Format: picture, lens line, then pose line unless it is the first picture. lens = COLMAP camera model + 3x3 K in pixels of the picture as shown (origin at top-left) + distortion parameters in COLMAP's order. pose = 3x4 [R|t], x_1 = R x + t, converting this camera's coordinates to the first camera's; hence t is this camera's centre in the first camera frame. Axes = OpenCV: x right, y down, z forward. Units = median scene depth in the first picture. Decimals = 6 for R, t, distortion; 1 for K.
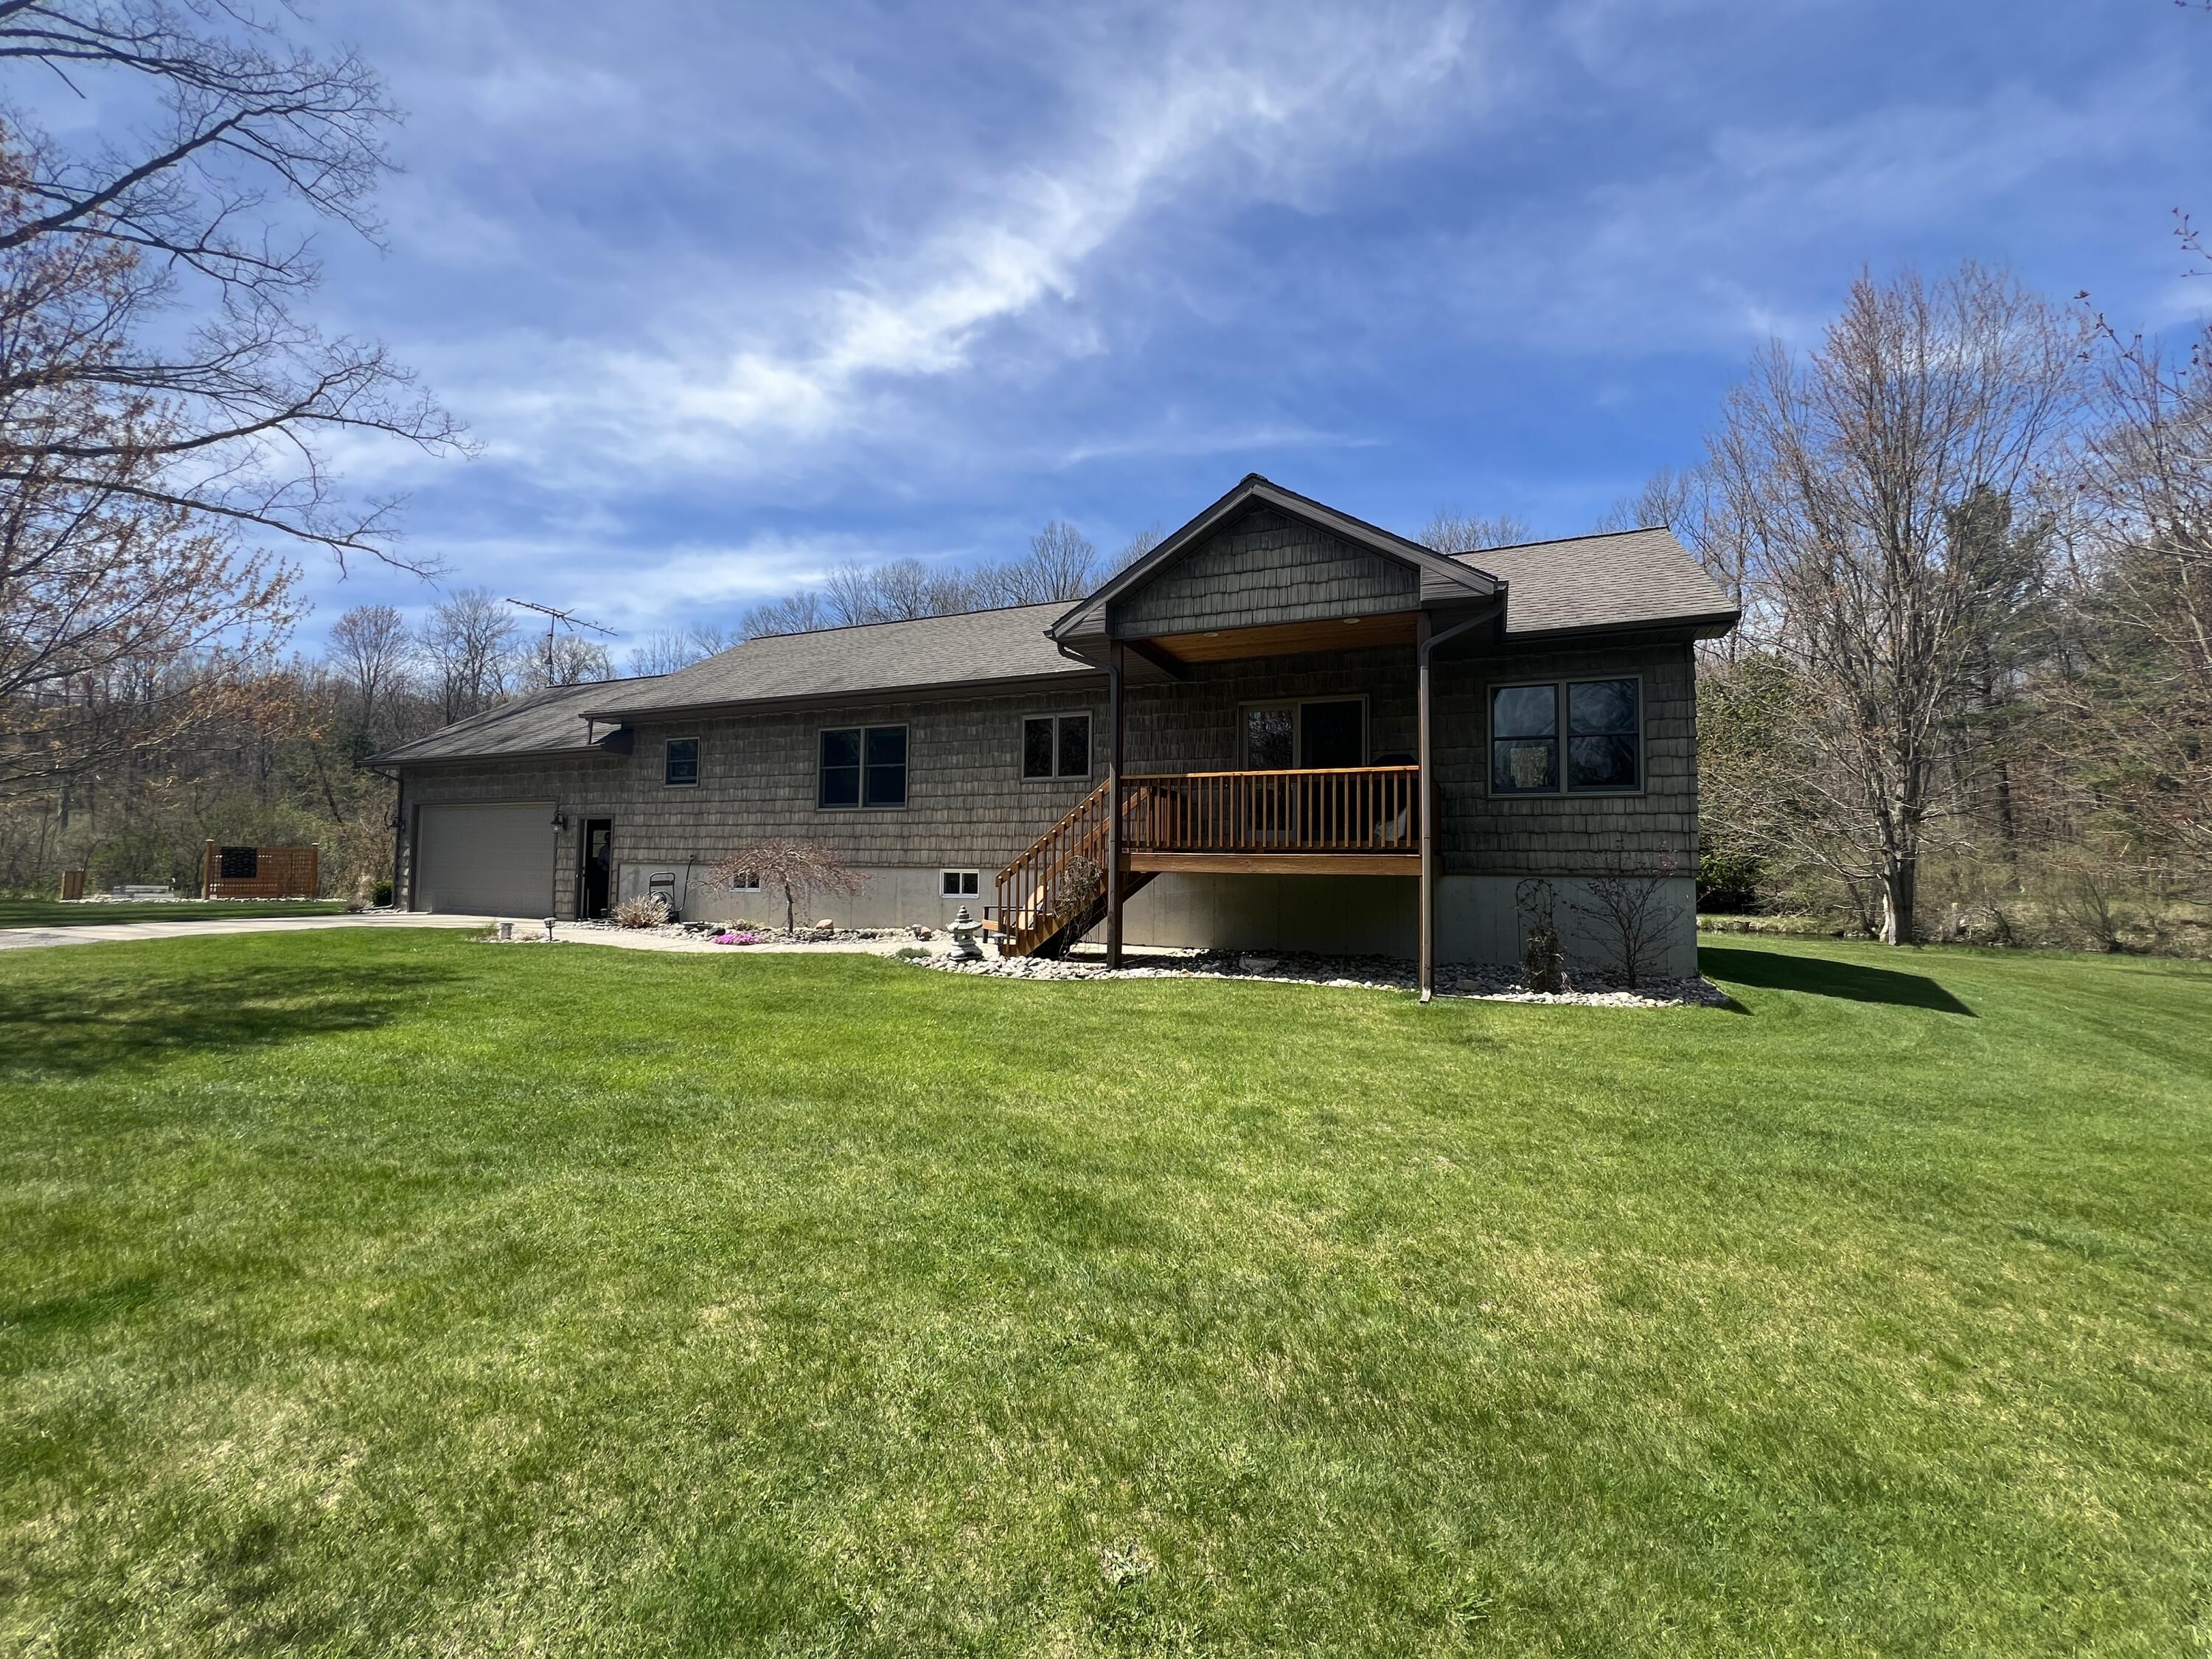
lens RADIAL K [[890.6, 0, 1100.2], [0, 890.6, 827.0], [0, 0, 1]] dist [-0.008314, 0.000175]
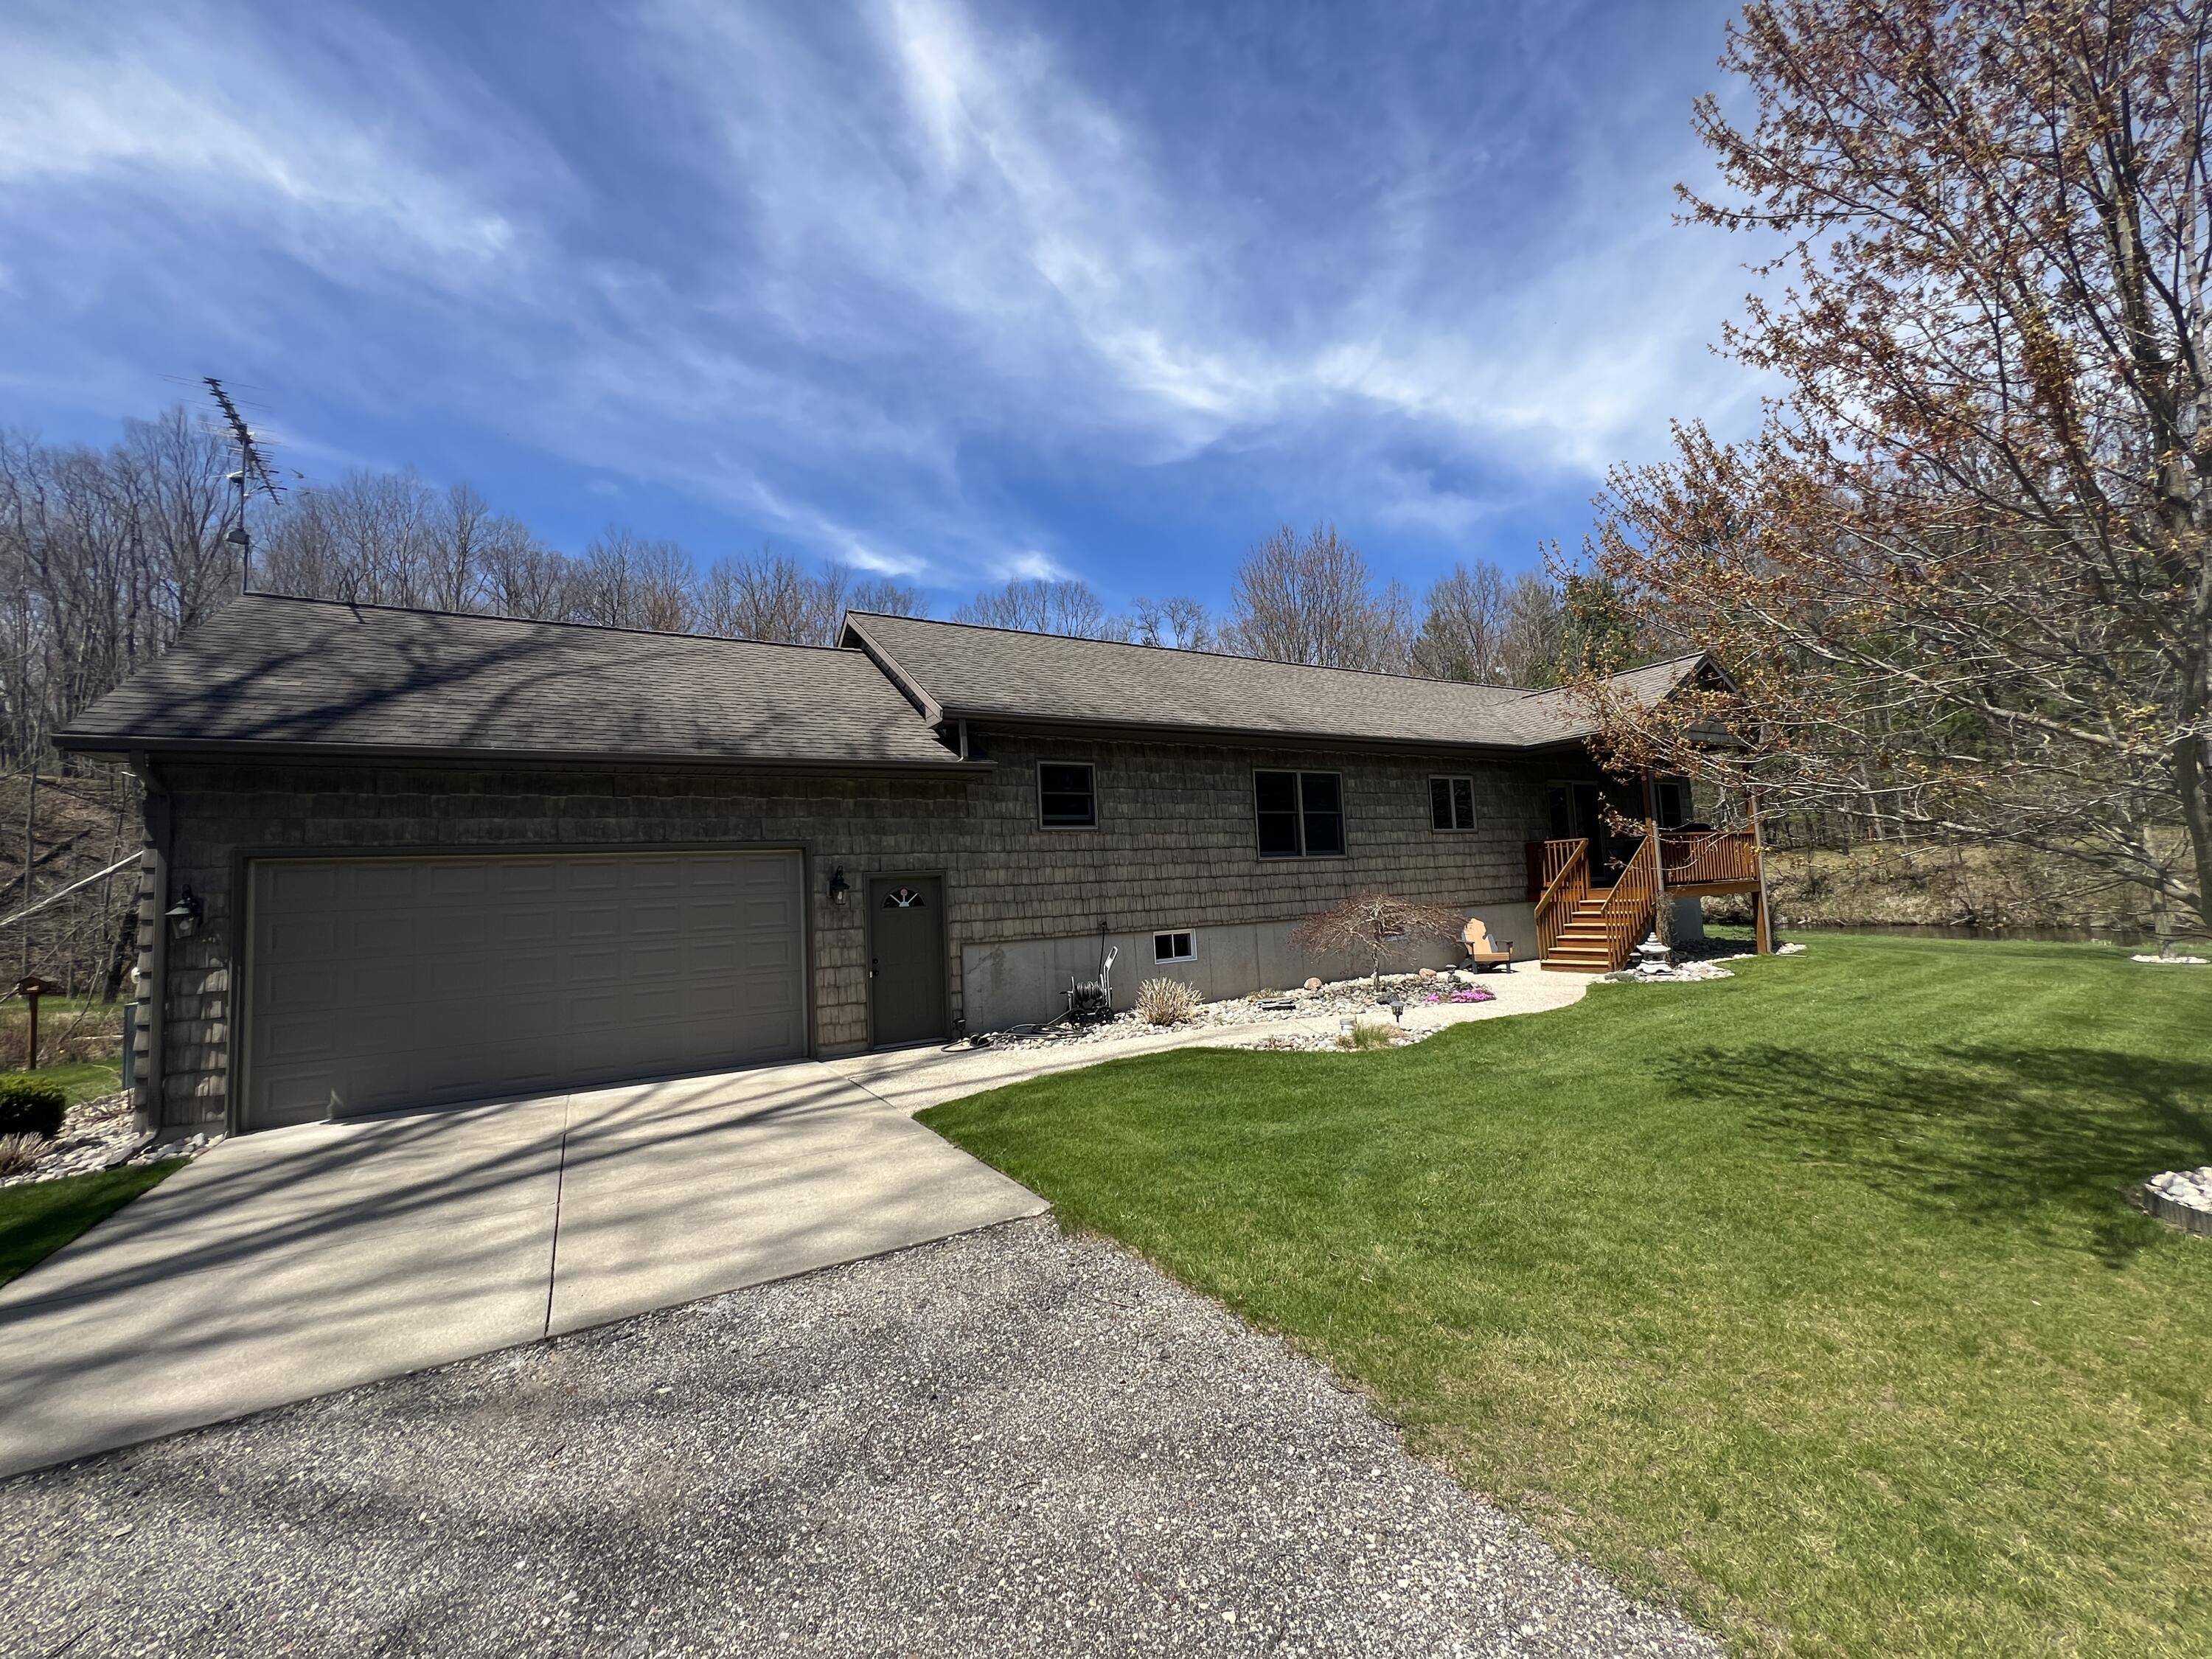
lens RADIAL K [[894.6, 0, 1108.3], [0, 894.6, 826.7], [0, 0, 1]] dist [-0.001505, -0.000205]
pose [[0.582830, 0.016359, 0.812429, -1.532151], [0.017462, 0.999314, -0.032649, -0.033840], [-0.812406, 0.033215, 0.582145, 0.809255]]
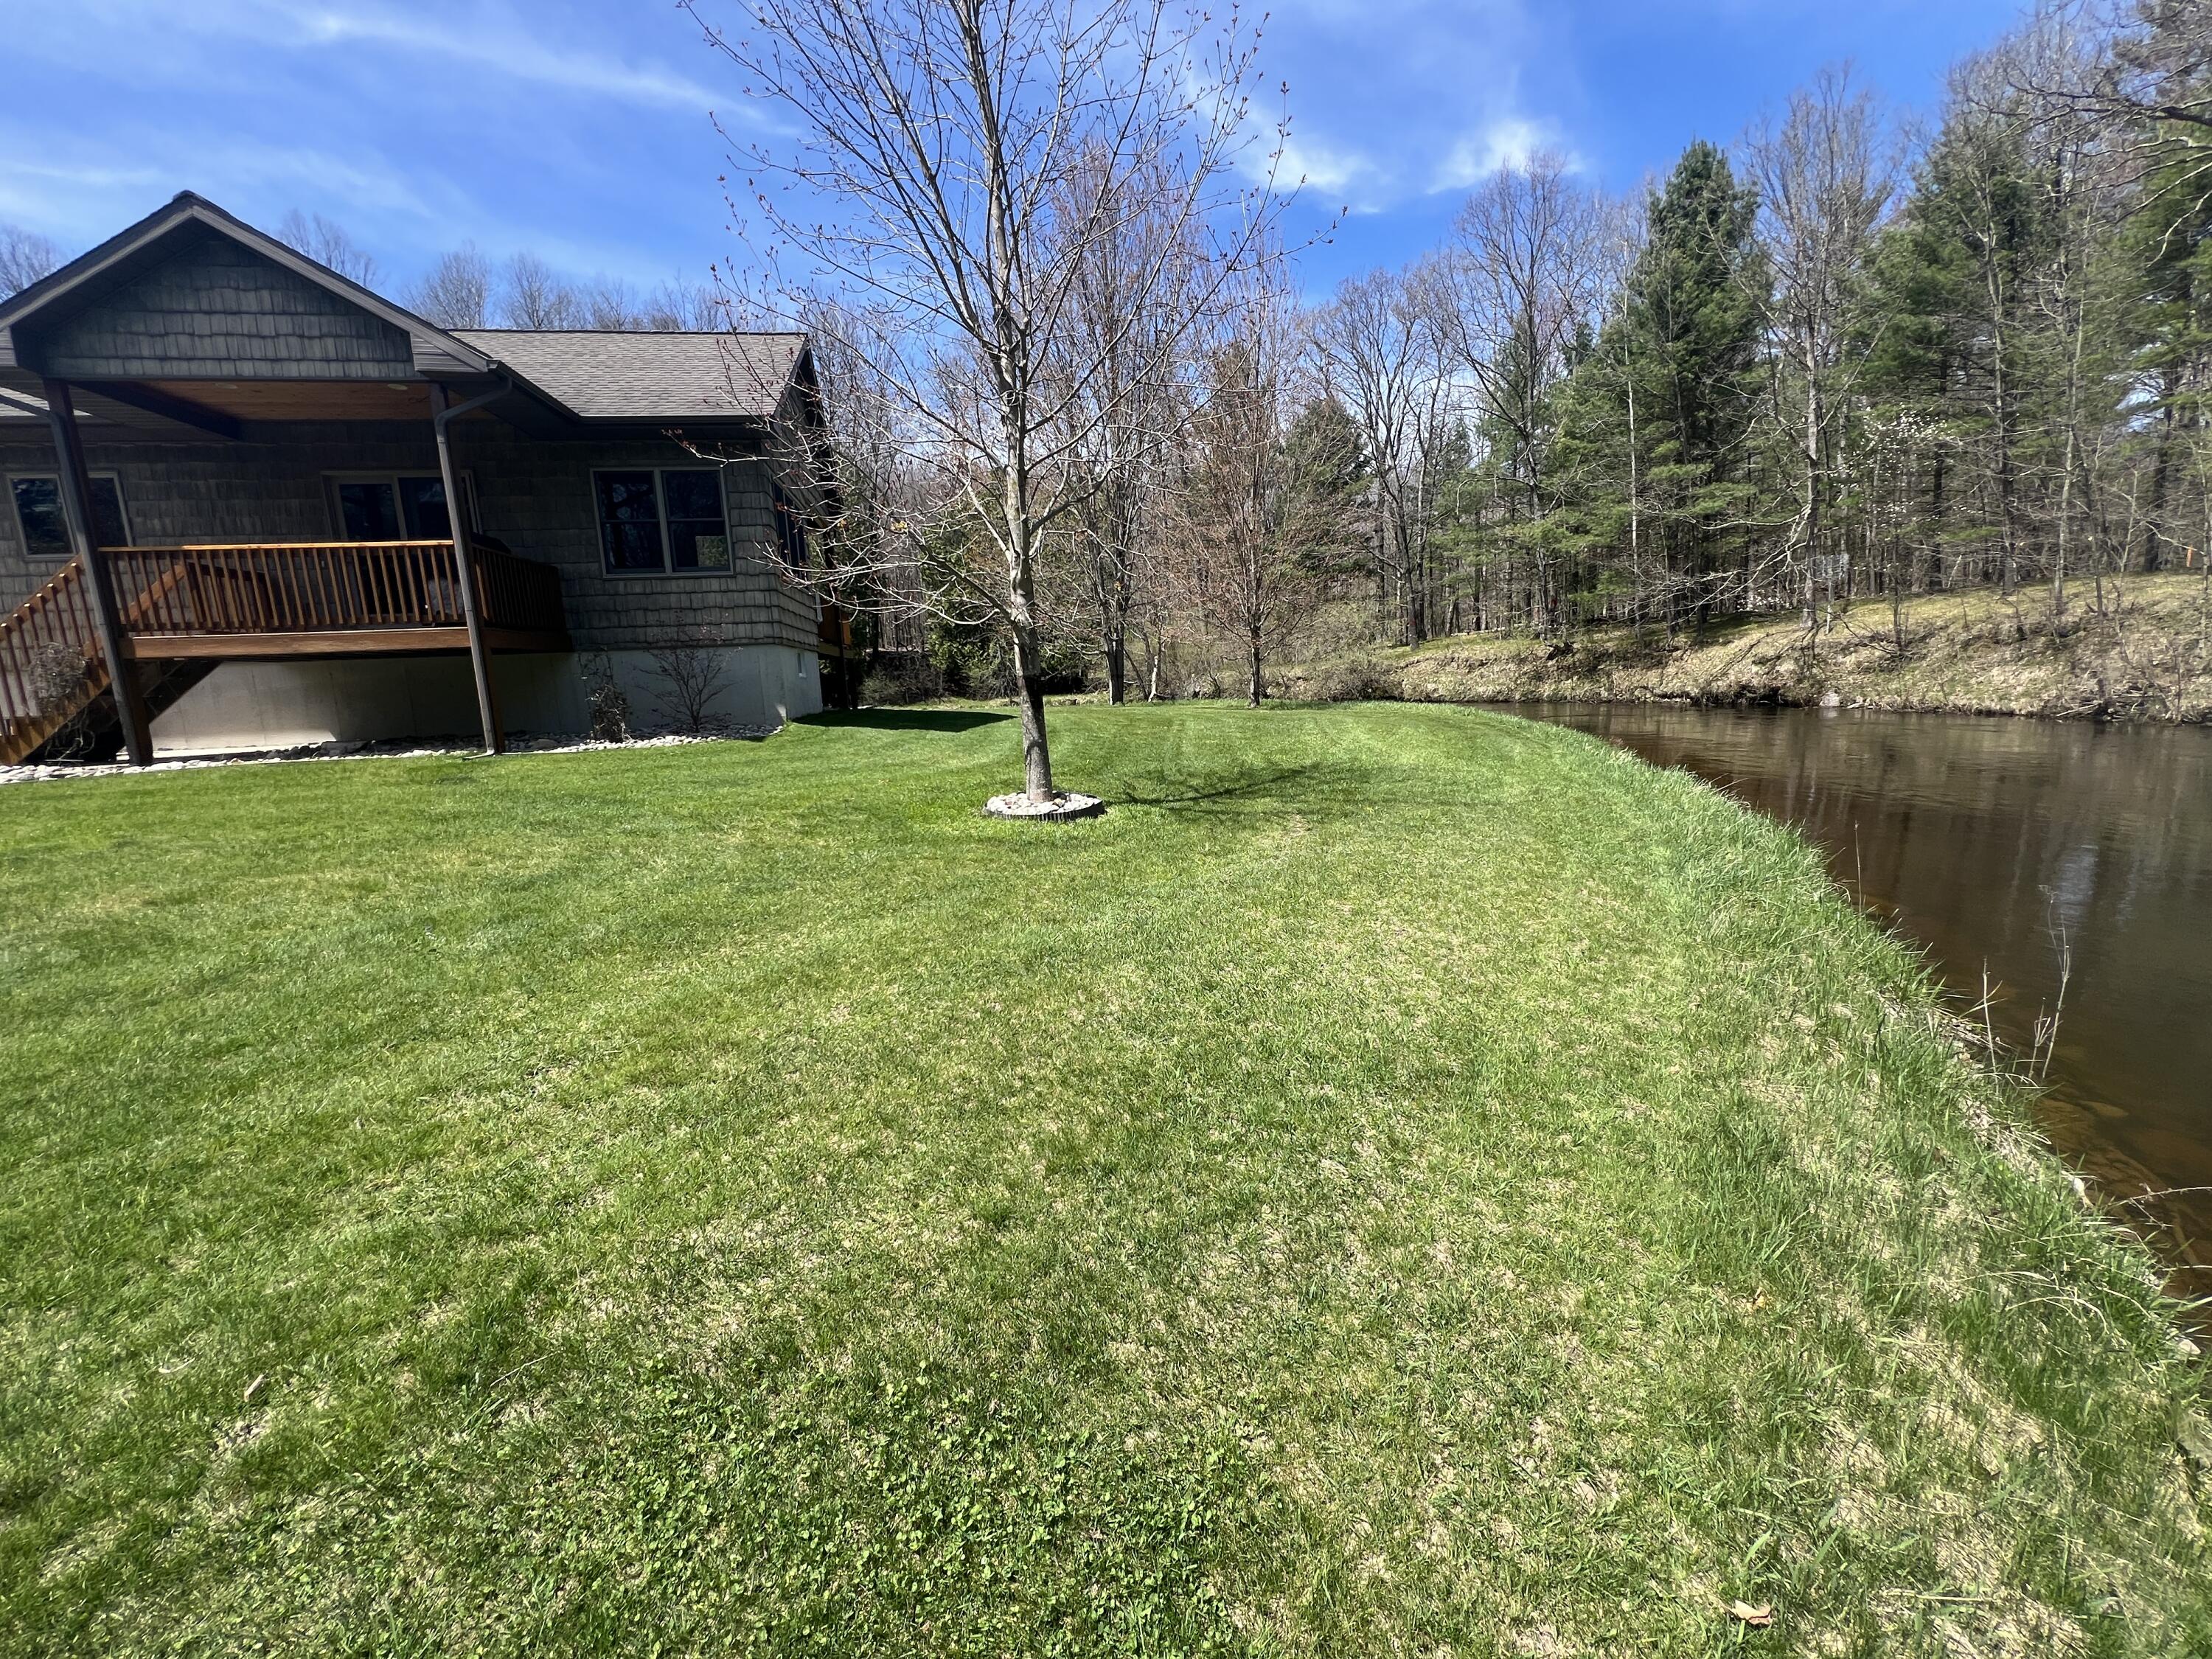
lens RADIAL K [[885.3, 0, 1104.9], [0, 885.3, 820.0], [0, 0, 1]] dist [-0.003345, 0.000303]
pose [[0.832261, -0.139058, 0.536660, 0.317035], [0.026083, 0.976780, 0.212650, 0.042357], [-0.553769, -0.162982, 0.816564, -0.271910]]
